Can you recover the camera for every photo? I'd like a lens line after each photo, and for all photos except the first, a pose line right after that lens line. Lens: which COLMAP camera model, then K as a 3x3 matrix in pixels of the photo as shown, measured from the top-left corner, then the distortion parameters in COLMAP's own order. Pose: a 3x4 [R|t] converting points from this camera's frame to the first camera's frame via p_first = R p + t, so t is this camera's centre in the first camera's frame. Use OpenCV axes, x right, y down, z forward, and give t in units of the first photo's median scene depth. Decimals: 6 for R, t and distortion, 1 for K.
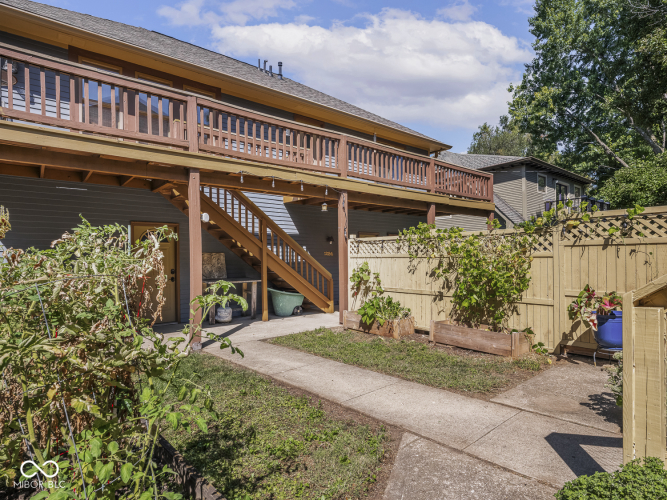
lens RADIAL K [[386.4, 0, 334.3], [0, 386.4, 249.6], [0, 0, 1]] dist [0.002928, -0.004661]
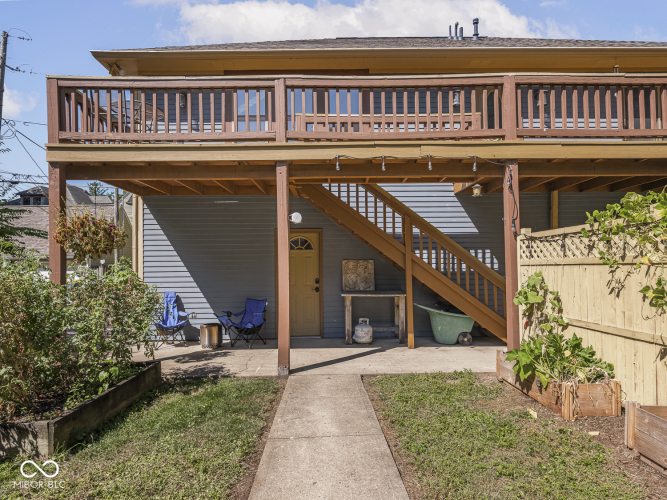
lens RADIAL K [[386.4, 0, 333.1], [0, 386.4, 255.6], [0, 0, 1]] dist [0.002928, -0.004661]
pose [[0.766624, -0.021689, -0.641730, 0.218719], [0.016589, 0.999765, -0.013972, 0.009245], [0.641882, 0.000065, 0.766804, 0.335175]]
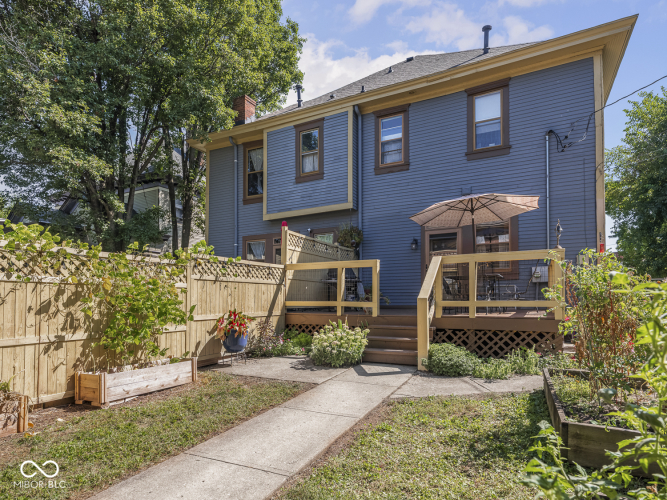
lens RADIAL K [[386.4, 0, 334.5], [0, 386.4, 252.3], [0, 0, 1]] dist [0.002928, -0.004661]
pose [[-0.414592, 0.138094, 0.899468, -0.444345], [0.004857, 0.988741, -0.149561, 0.059036], [-0.909994, -0.057638, -0.410595, 0.723378]]
